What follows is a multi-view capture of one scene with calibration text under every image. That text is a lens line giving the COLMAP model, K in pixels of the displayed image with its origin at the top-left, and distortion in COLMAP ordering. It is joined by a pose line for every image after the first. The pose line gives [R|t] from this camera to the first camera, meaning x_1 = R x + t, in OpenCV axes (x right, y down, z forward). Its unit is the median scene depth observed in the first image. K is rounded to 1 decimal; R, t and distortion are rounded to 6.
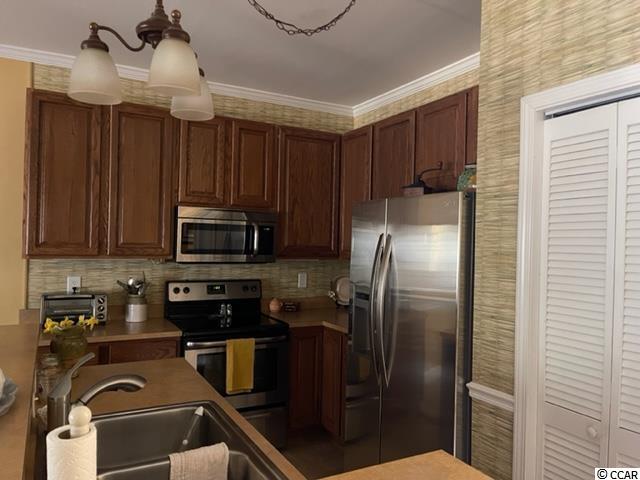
lens RADIAL K [[485.5, 0, 322.5], [0, 485.5, 238.3], [0, 0, 1]] dist [0.074692, -0.098276]
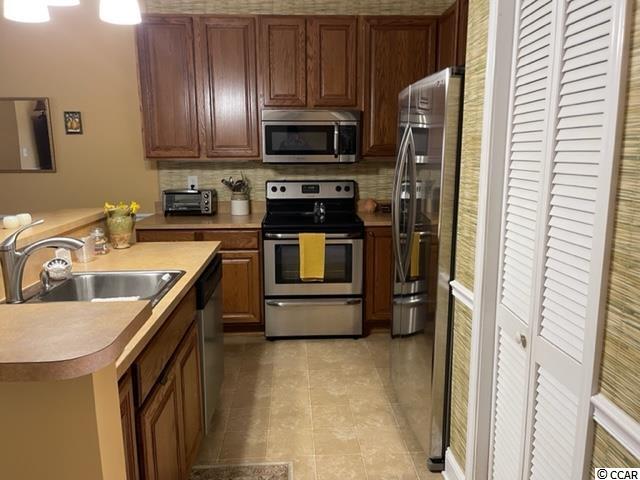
lens RADIAL K [[485.5, 0, 322.5], [0, 485.5, 238.3], [0, 0, 1]] dist [0.074692, -0.098276]
pose [[0.901558, 0.048754, -0.429902, 0.302806], [0.030794, 0.983880, 0.176159, 0.026806], [0.431561, -0.172056, 0.885524, 0.050722]]
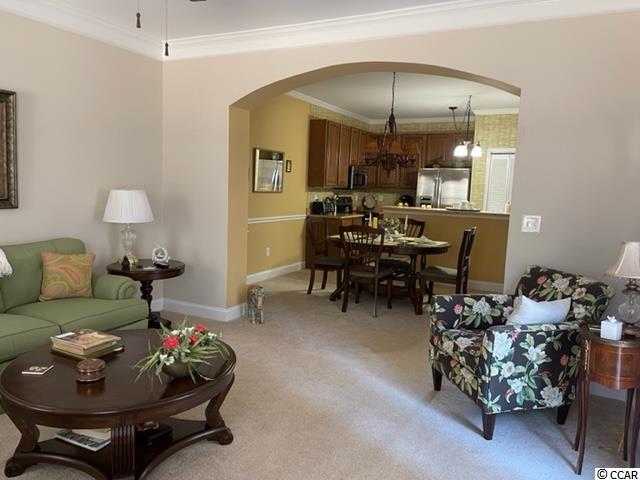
lens RADIAL K [[485.5, 0, 322.5], [0, 485.5, 238.3], [0, 0, 1]] dist [0.074692, -0.098276]
pose [[0.809844, -0.060670, 0.583500, -1.848499], [-0.019454, 0.991313, 0.130074, -0.021131], [-0.586323, -0.116691, 0.801629, -0.930194]]
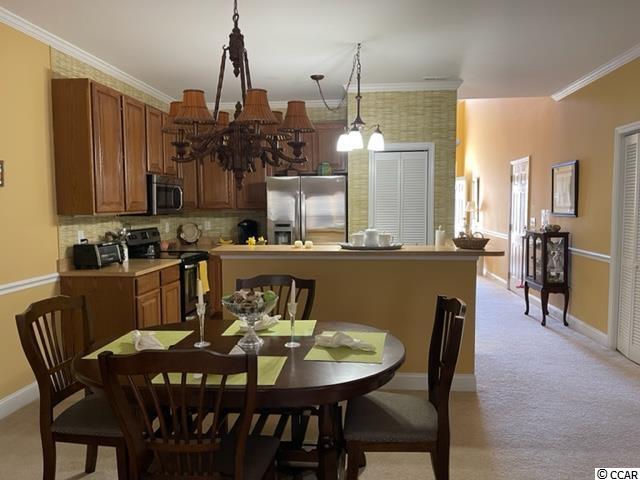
lens RADIAL K [[485.5, 0, 322.5], [0, 485.5, 238.3], [0, 0, 1]] dist [0.074692, -0.098276]
pose [[0.543474, -0.086651, 0.834942, -1.184495], [0.013556, 0.995434, 0.094484, -0.010203], [-0.839316, -0.040031, 0.542167, -0.166568]]
